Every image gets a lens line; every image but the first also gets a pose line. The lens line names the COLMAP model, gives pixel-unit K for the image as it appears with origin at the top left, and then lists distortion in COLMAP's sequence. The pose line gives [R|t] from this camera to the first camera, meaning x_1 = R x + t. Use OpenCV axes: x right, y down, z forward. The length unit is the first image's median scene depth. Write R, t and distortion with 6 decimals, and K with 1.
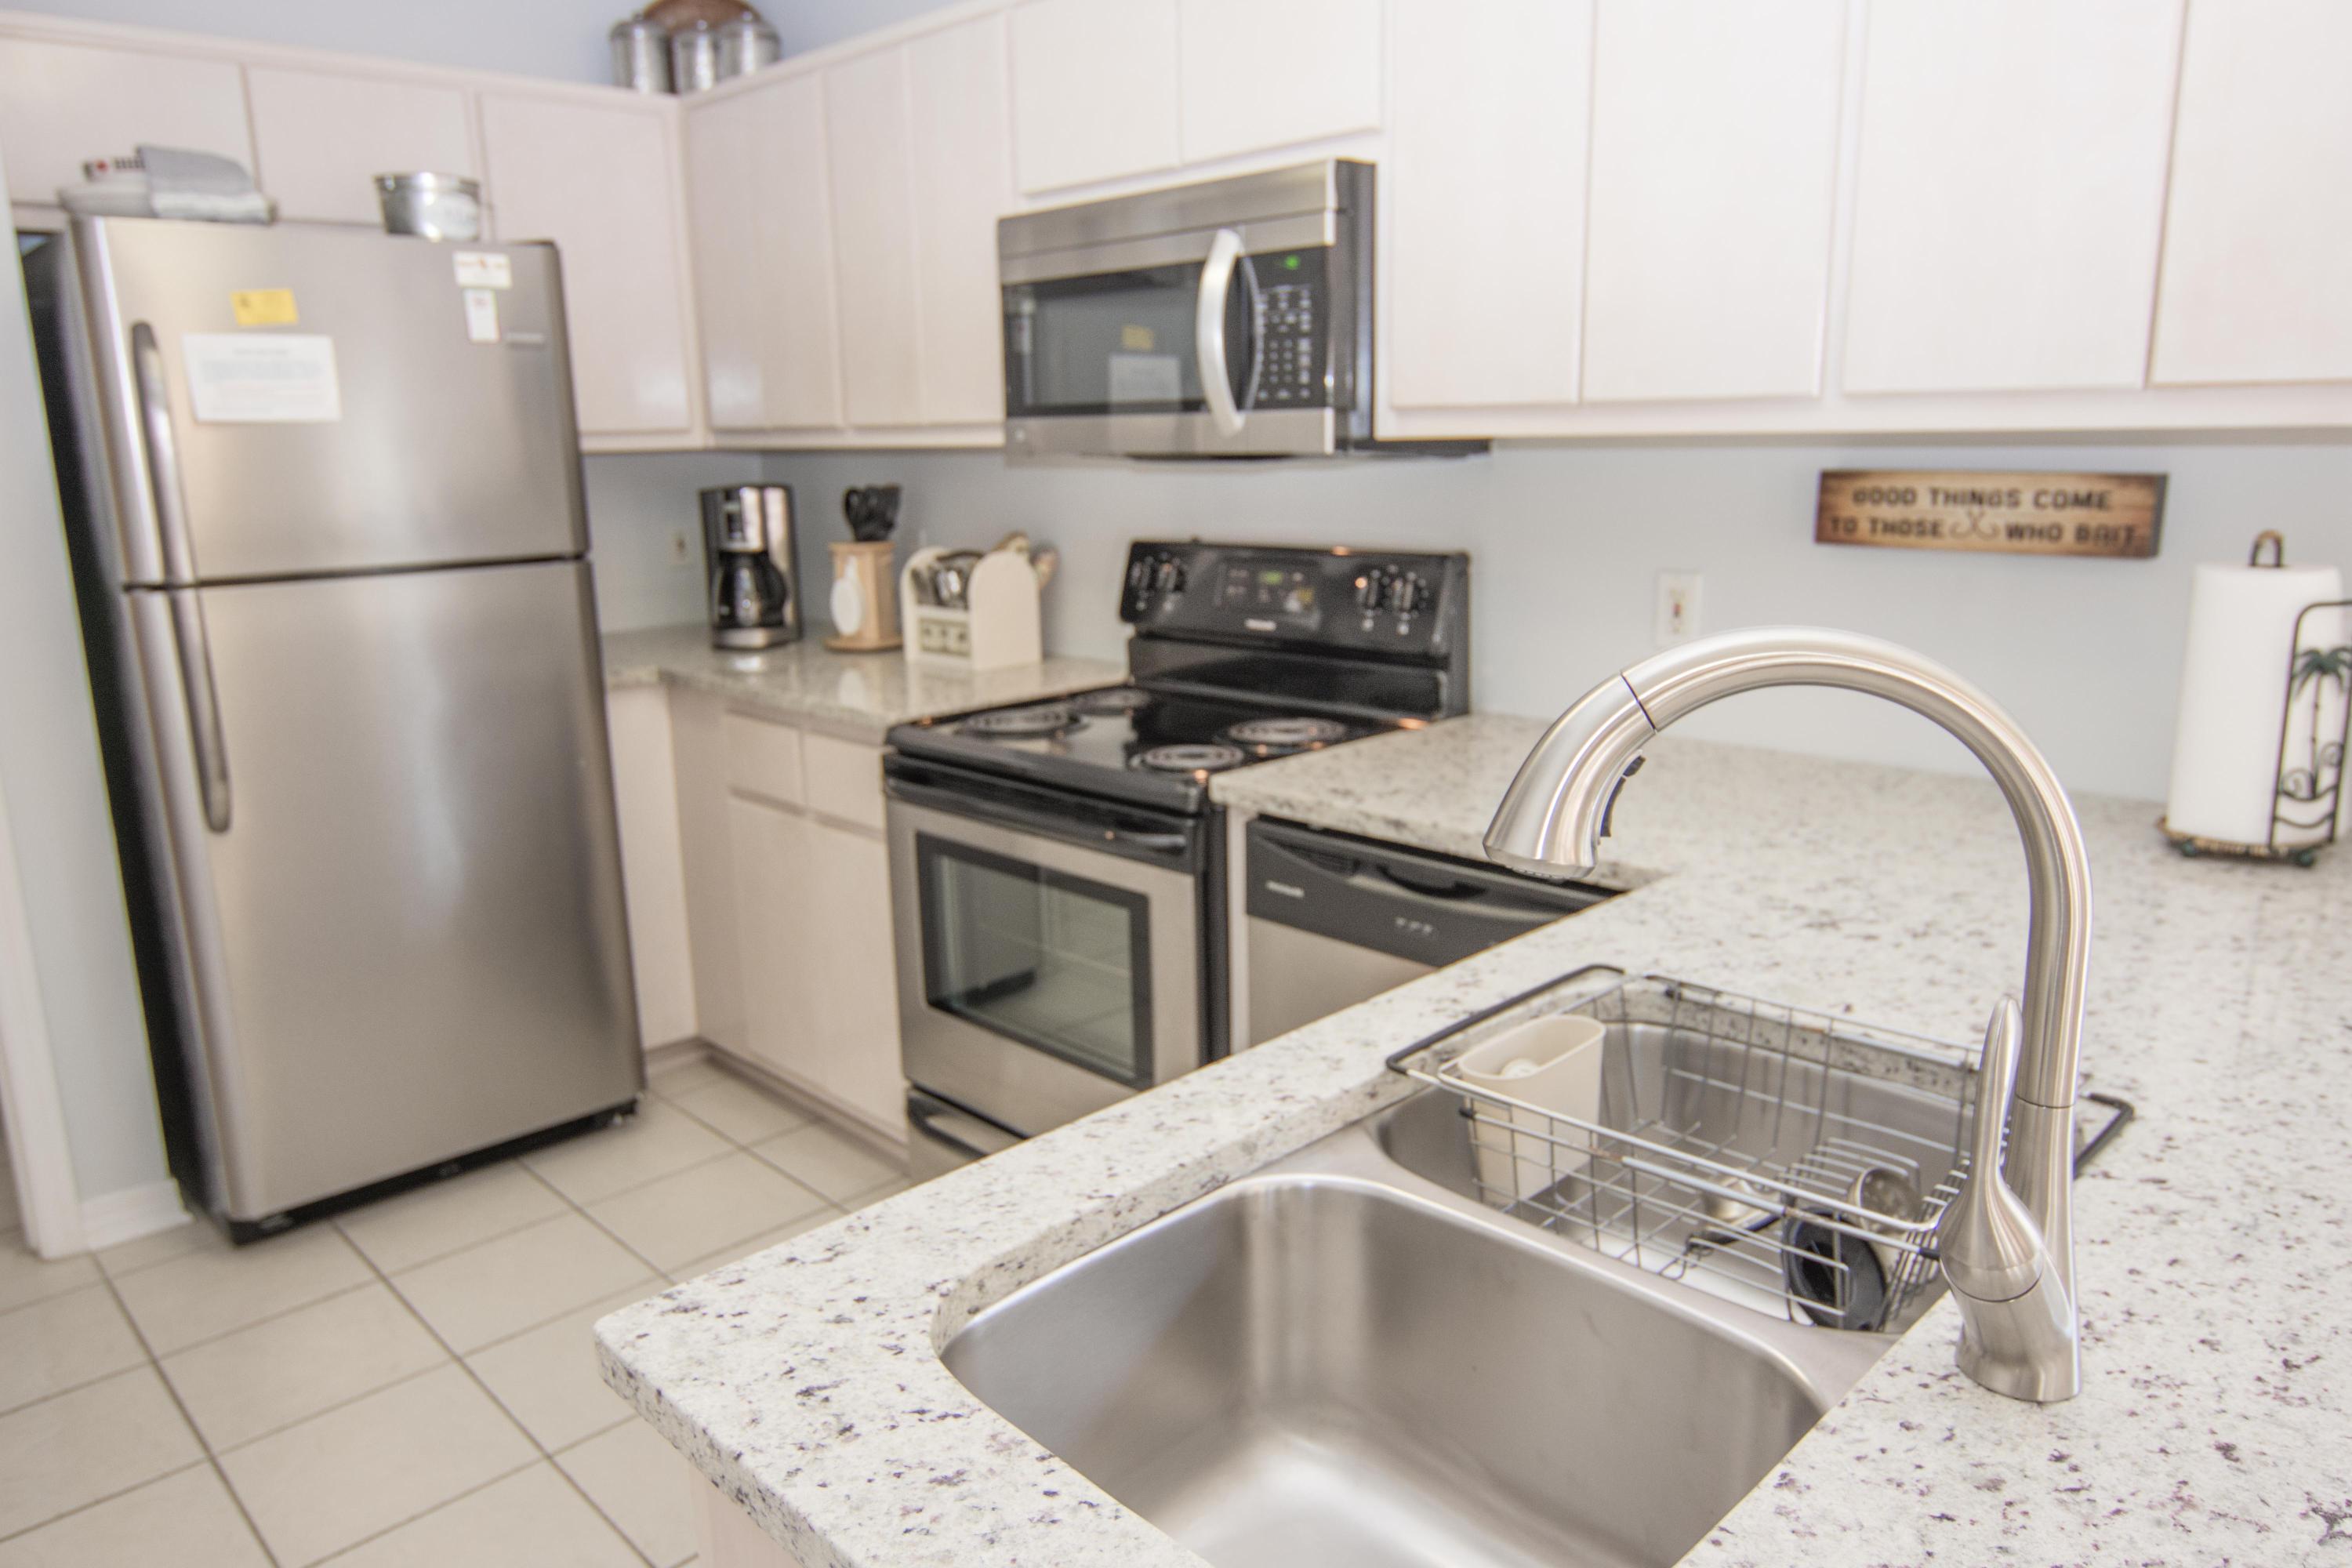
lens RADIAL K [[1575.0, 0, 1176.0], [0, 1575.0, 784.0], [0, 0, 1]] dist [0.012867, -0.021573]
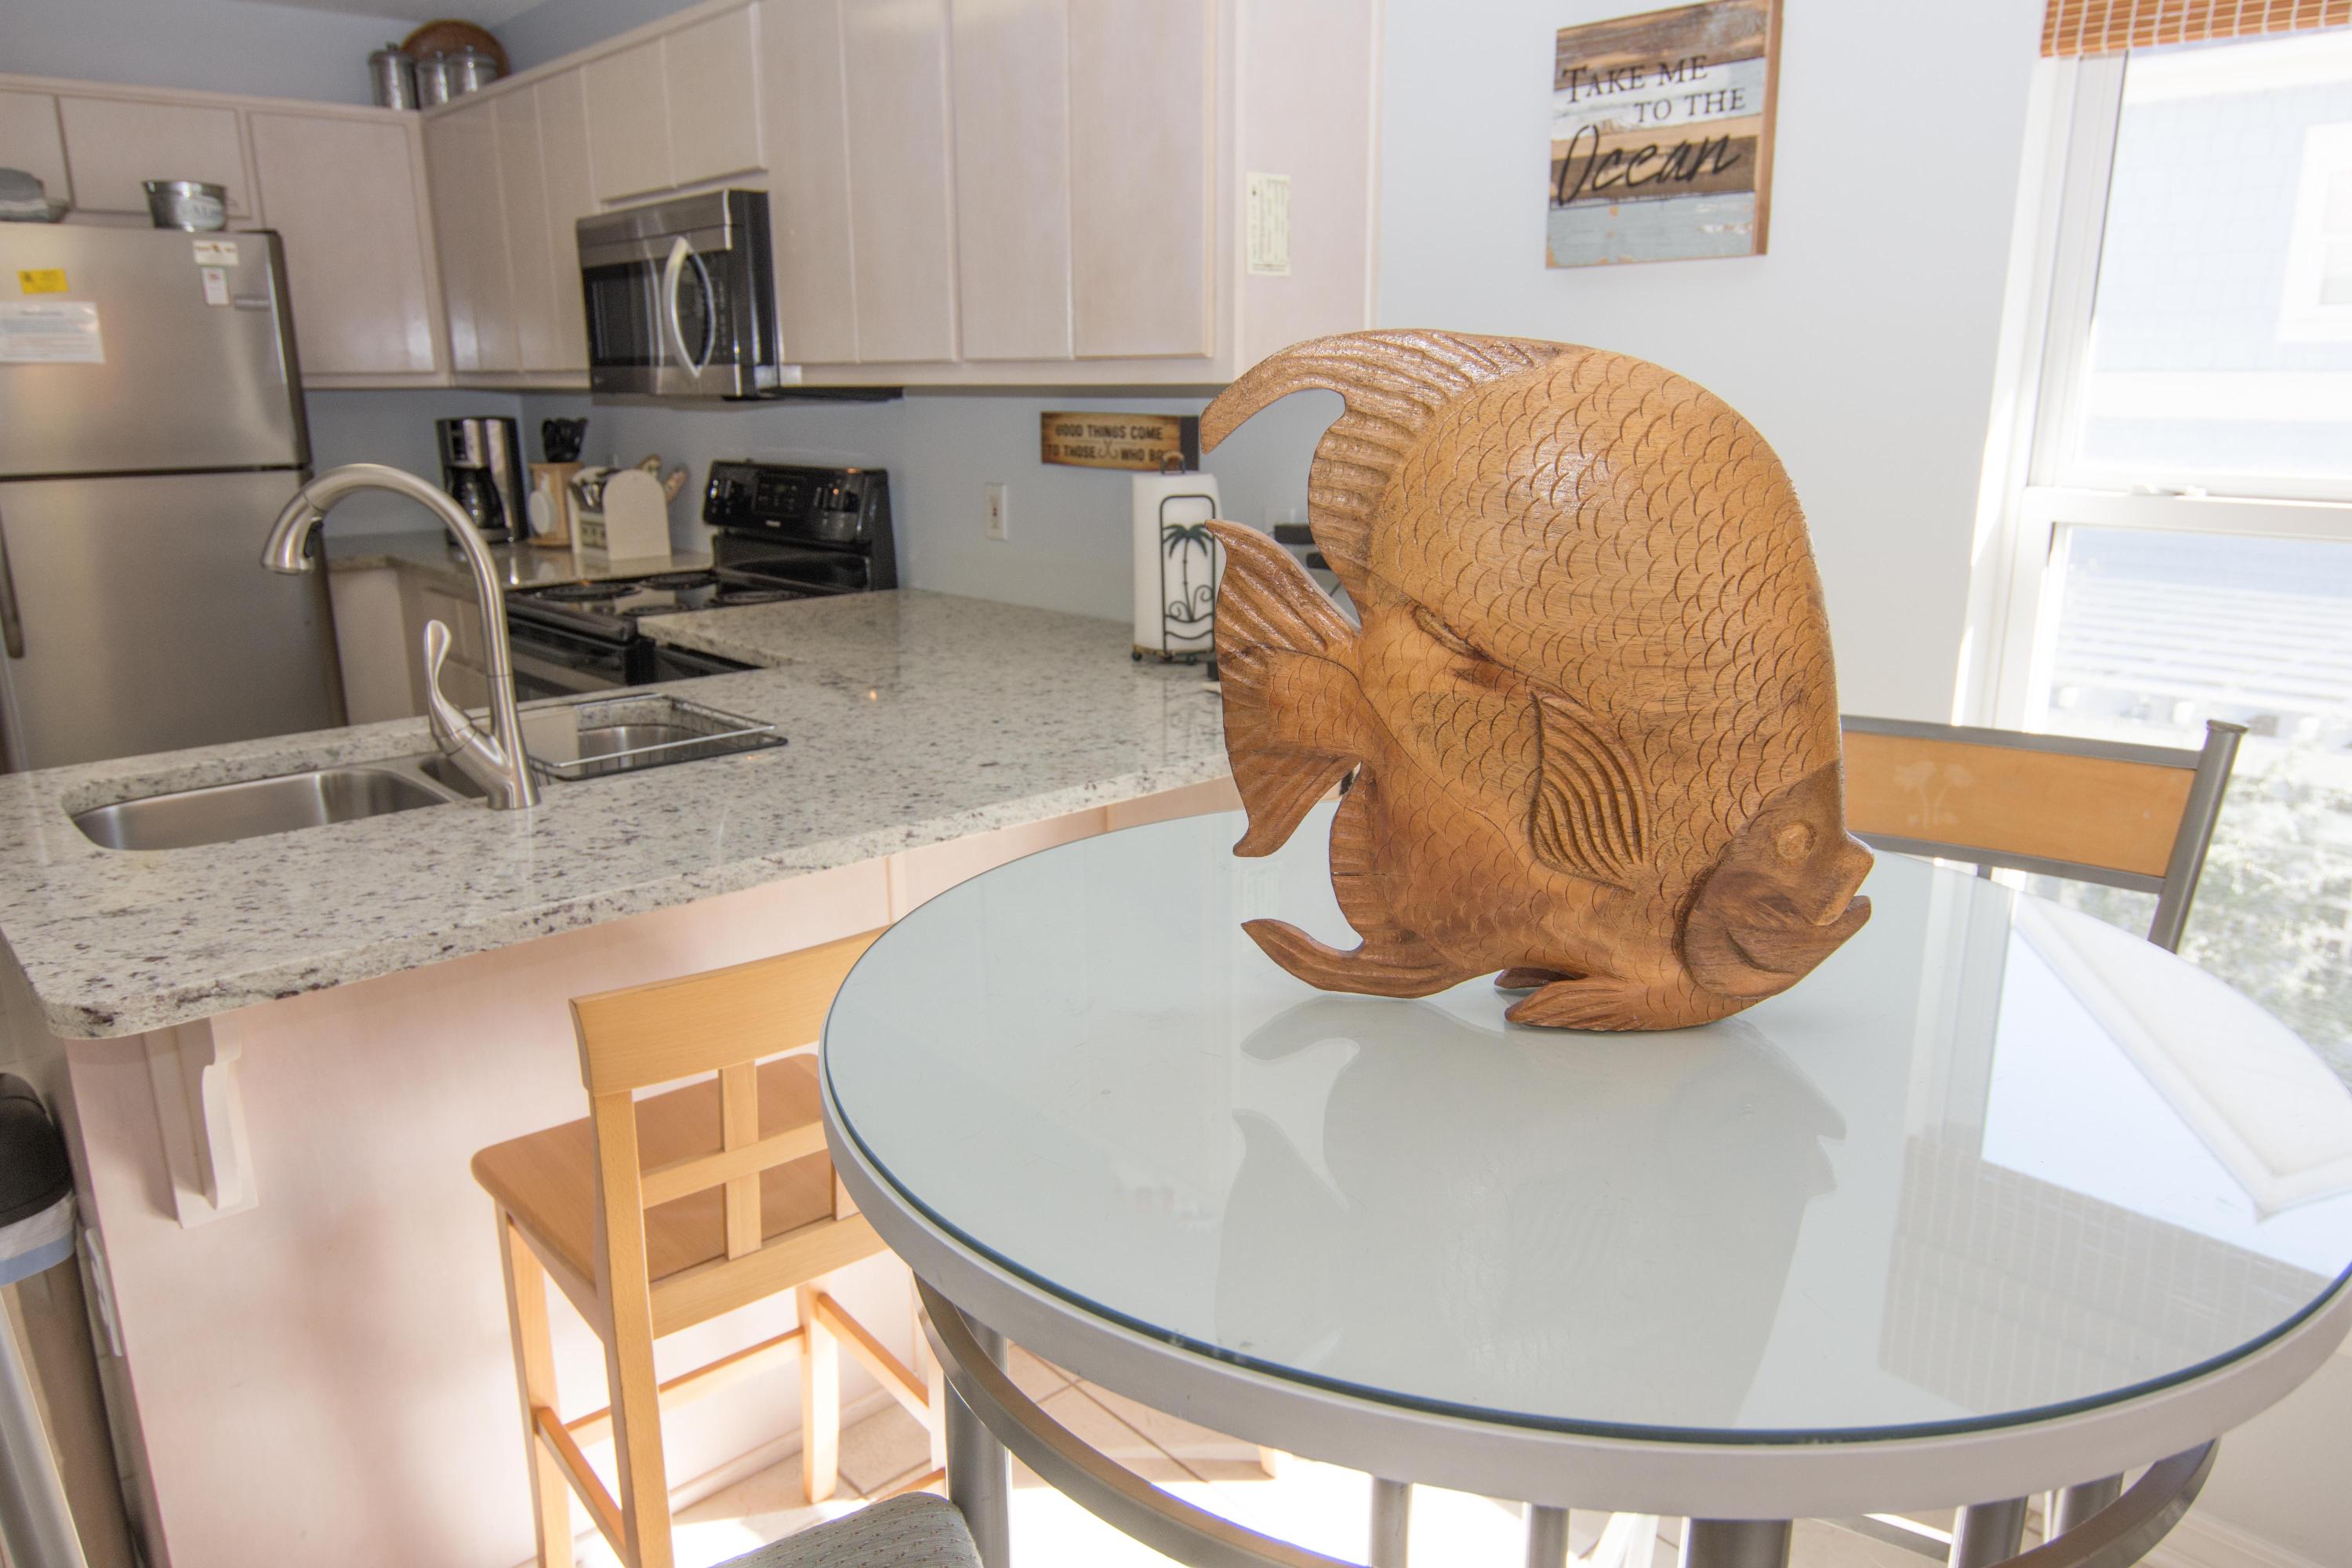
lens RADIAL K [[1575.0, 0, 1176.0], [0, 1575.0, 784.0], [0, 0, 1]] dist [0.012867, -0.021573]
pose [[0.999181, 0.023083, -0.033248, 0.472919], [-0.022108, 0.999323, 0.029401, 0.079012], [0.033904, -0.028641, 0.999015, -0.367480]]
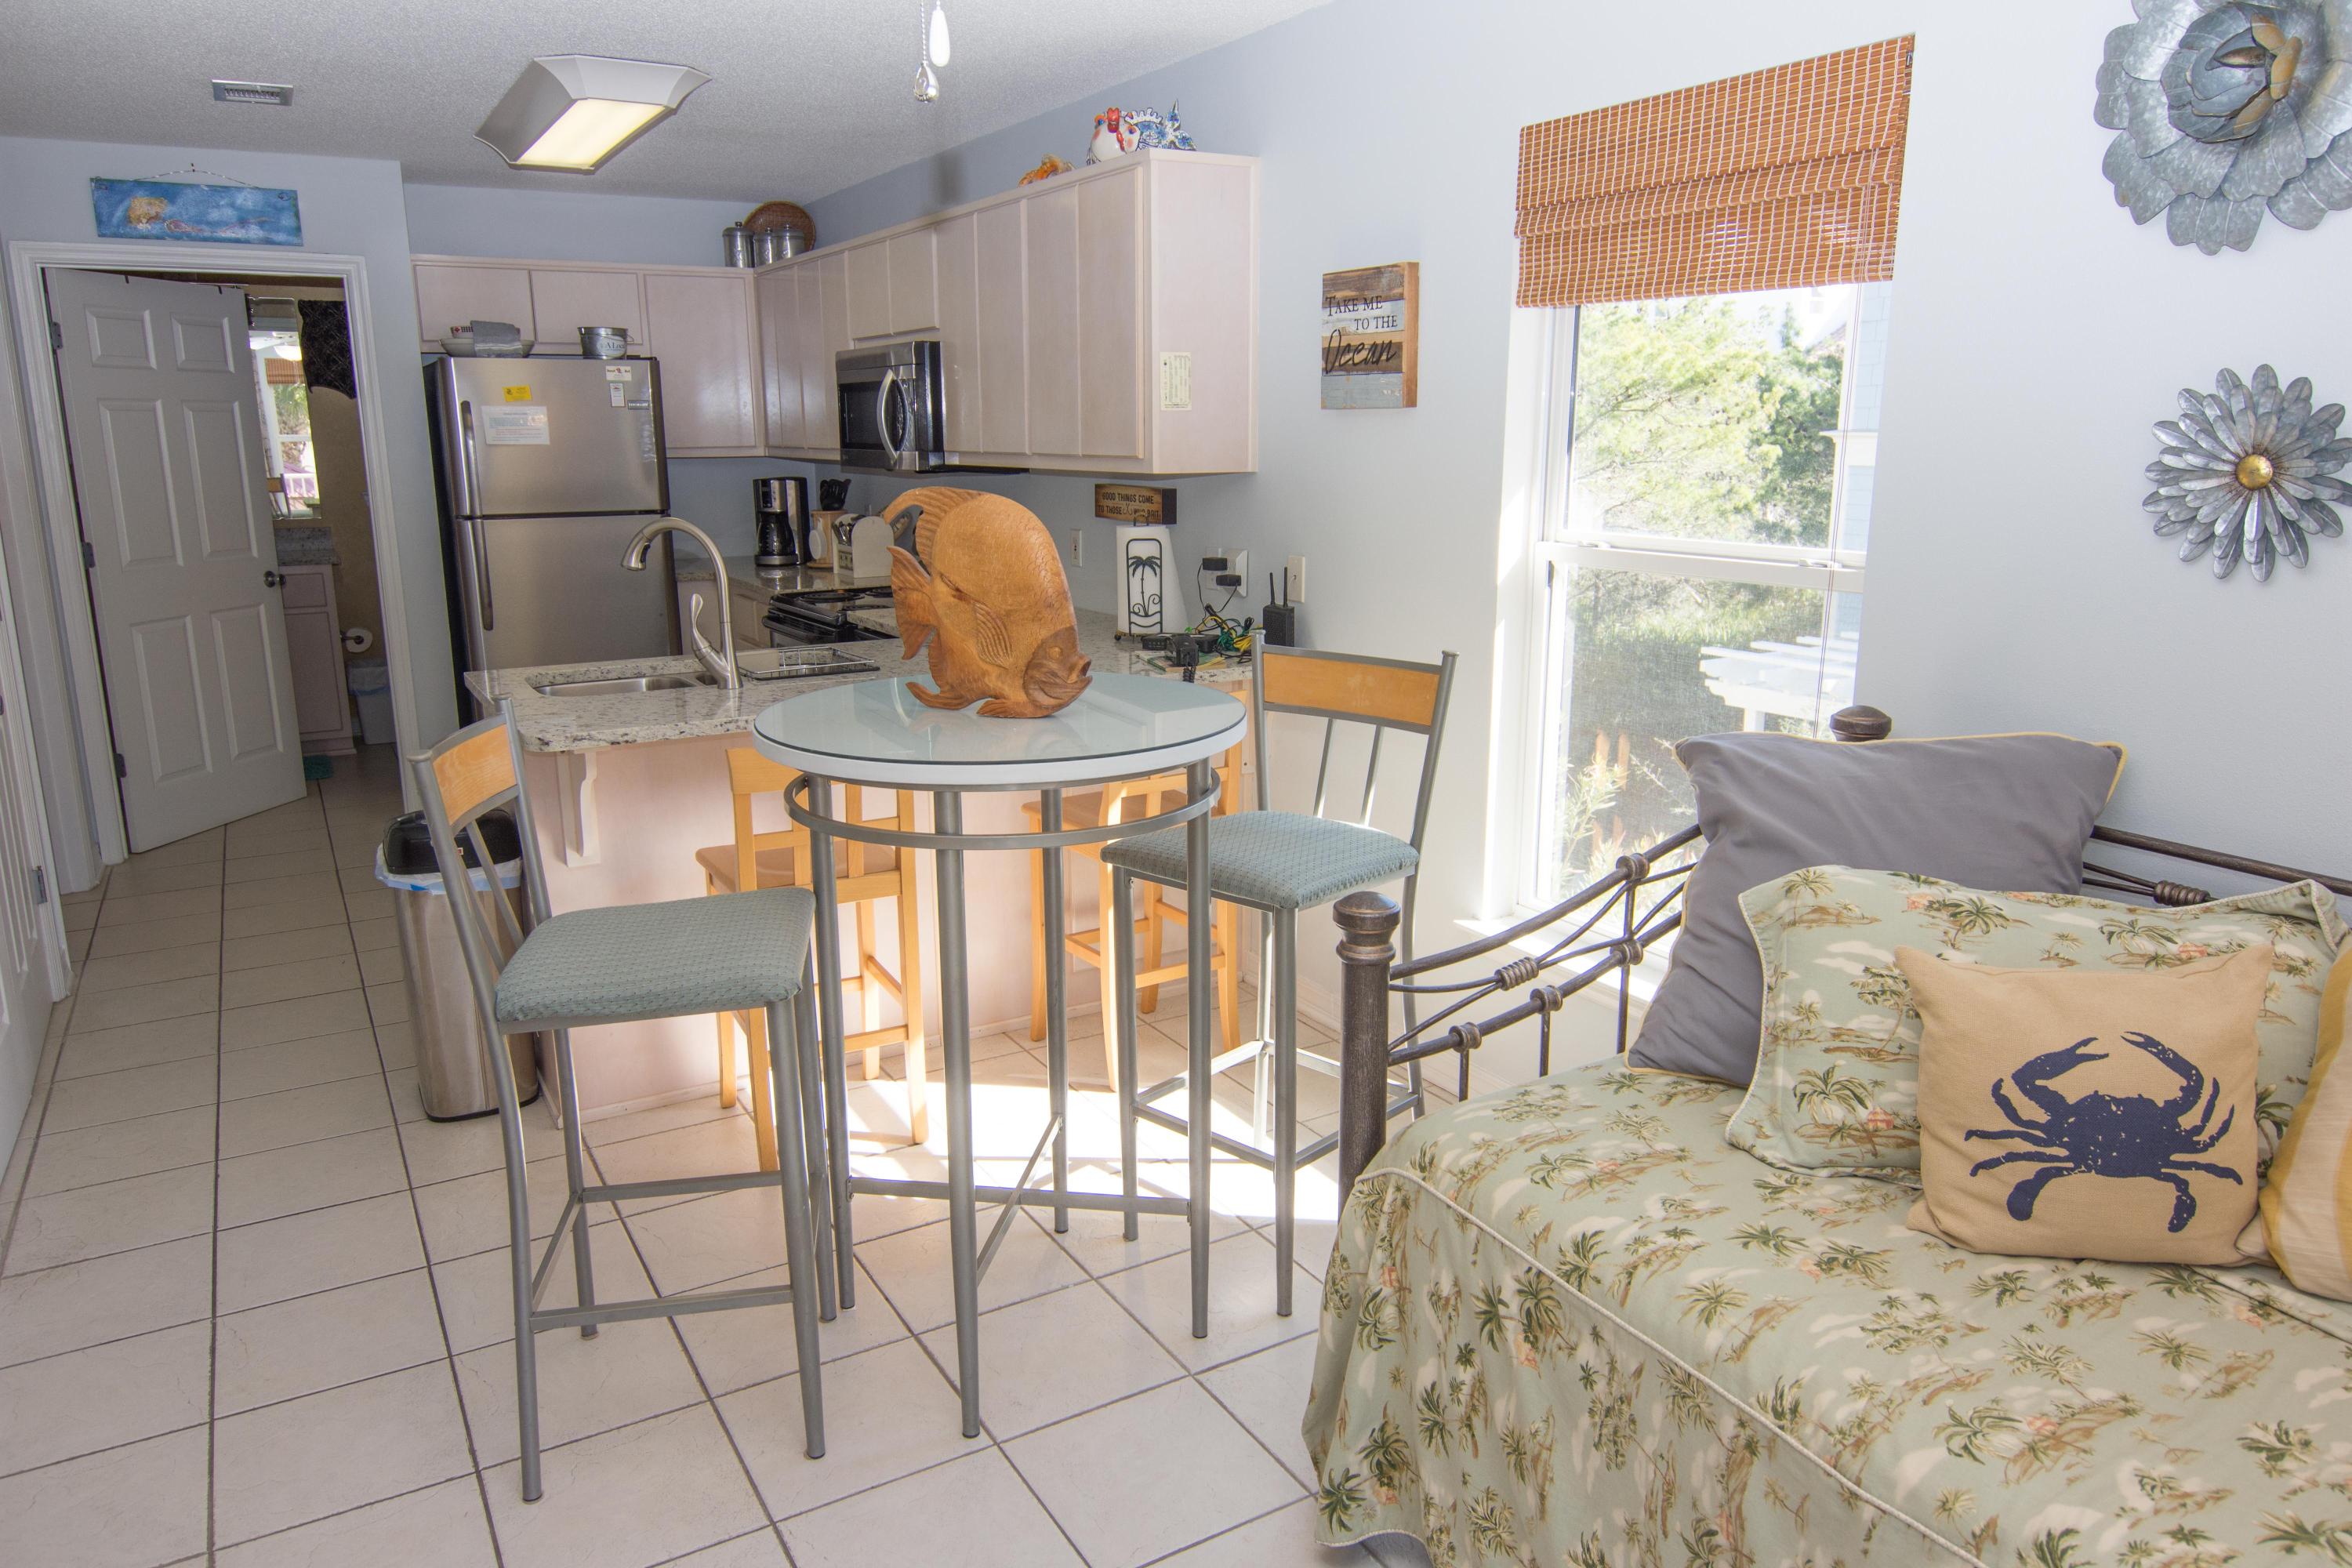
lens RADIAL K [[1575.0, 0, 1176.0], [0, 1575.0, 784.0], [0, 0, 1]] dist [0.012867, -0.021573]
pose [[0.970240, 0.067990, -0.232404, 0.860726], [-0.066932, 0.997680, 0.012445, 0.154605], [0.232711, 0.003480, 0.972540, -0.930436]]
